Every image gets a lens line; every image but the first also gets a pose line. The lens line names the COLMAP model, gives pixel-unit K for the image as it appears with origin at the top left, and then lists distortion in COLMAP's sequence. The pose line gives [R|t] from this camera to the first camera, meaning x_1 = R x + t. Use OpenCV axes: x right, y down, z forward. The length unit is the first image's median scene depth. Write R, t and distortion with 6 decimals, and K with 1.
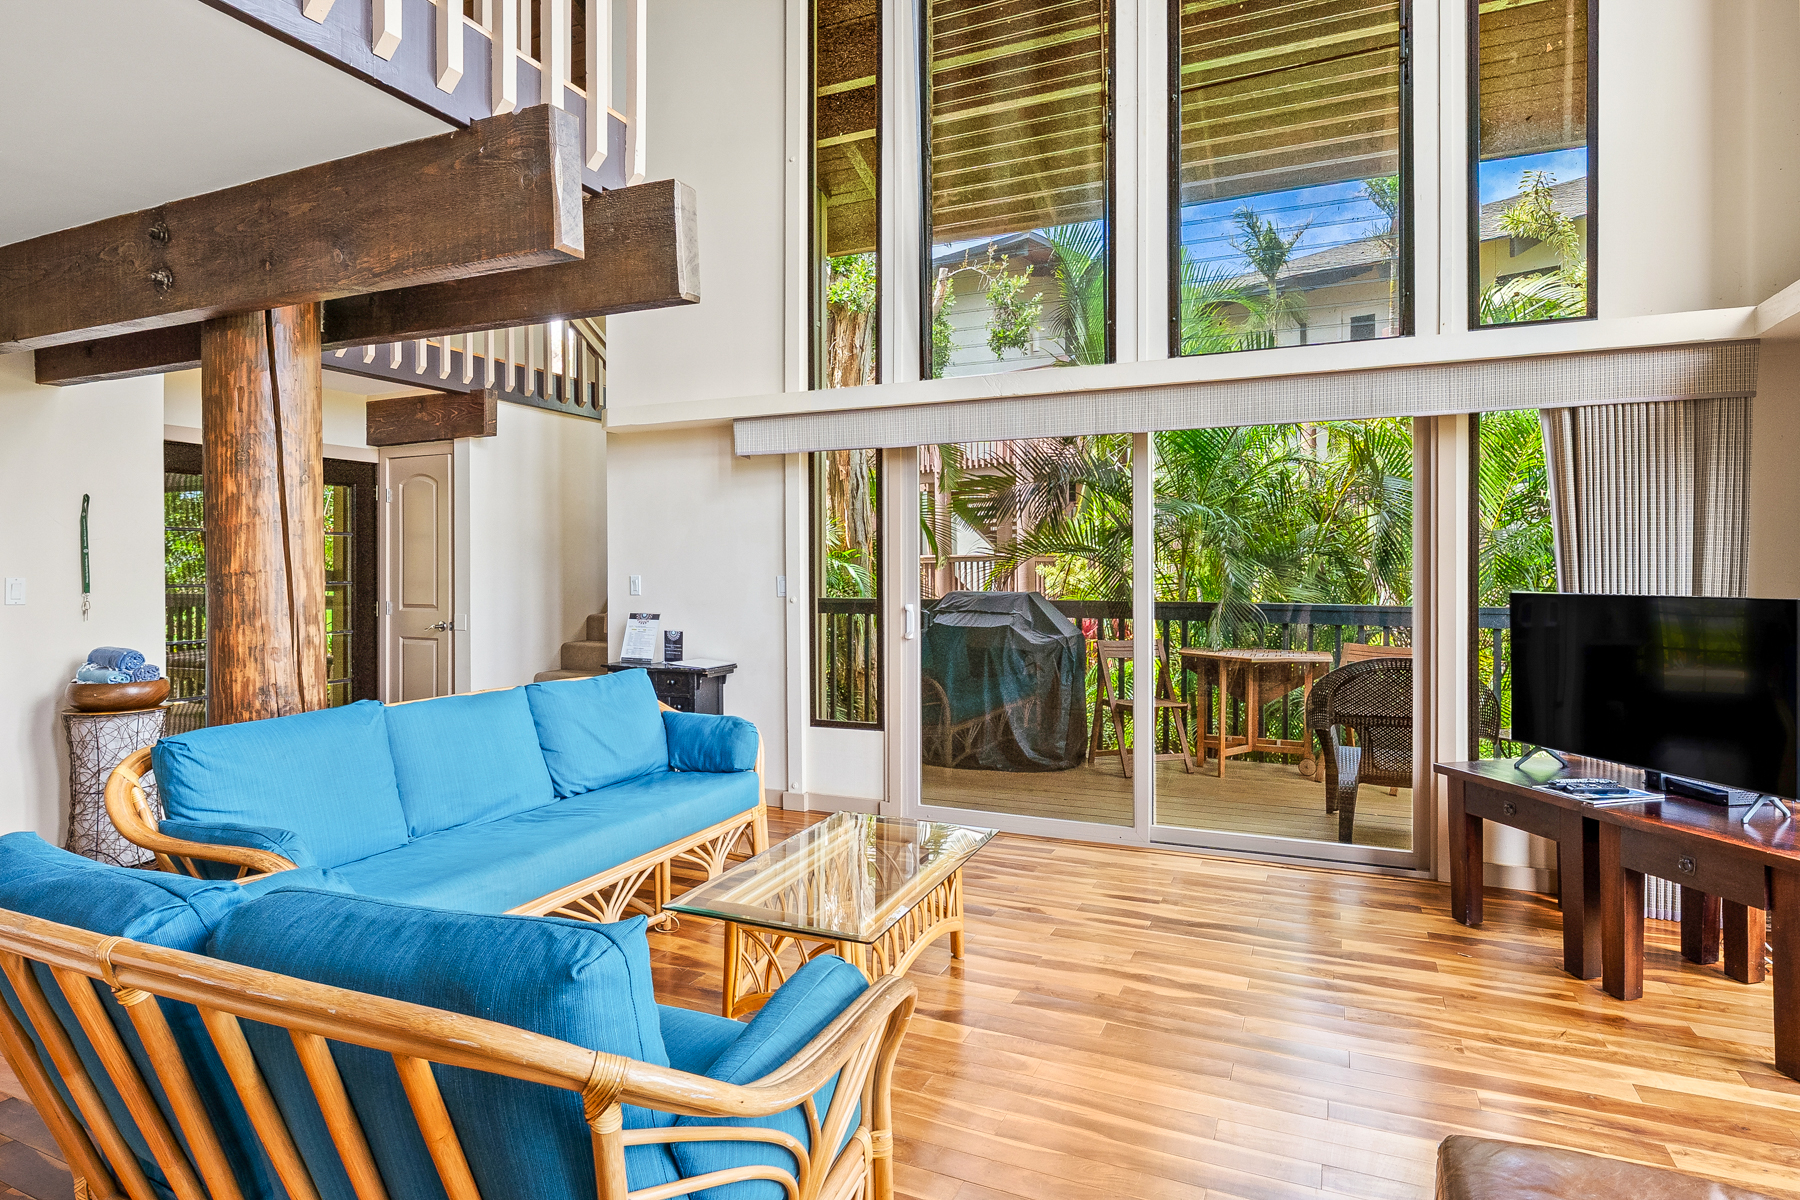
lens RADIAL K [[957.1, 0, 902.6], [0, 957.1, 573.7], [0, 0, 1]] dist [-0.020527, 0.000100]
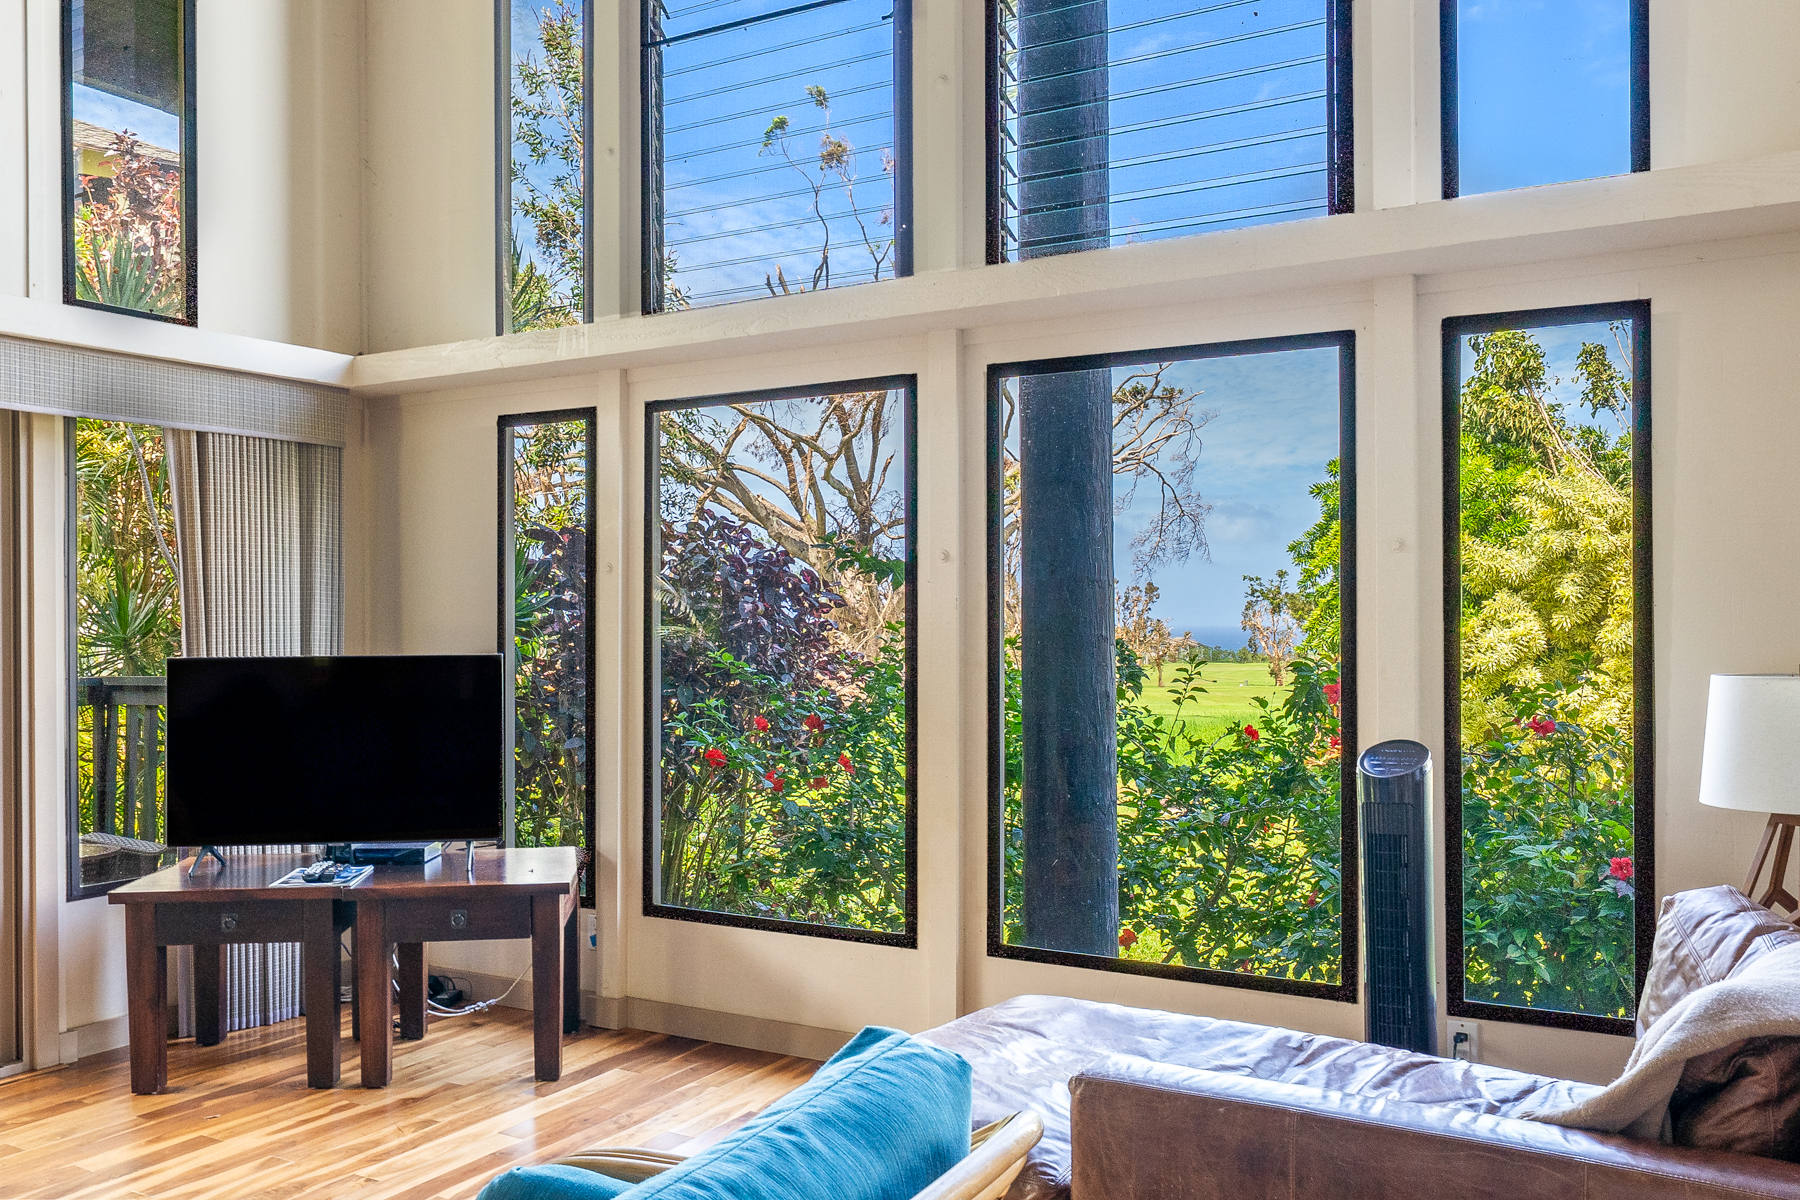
lens RADIAL K [[1466.9, 0, 898.0], [0, 1466.9, 630.8], [0, 0, 1]] dist [-0.000056, -0.002368]
pose [[0.098997, -0.005186, 0.995074, -0.529090], [0.012150, 0.999918, 0.004002, -0.000461], [-0.995014, 0.011694, 0.099052, 0.285048]]
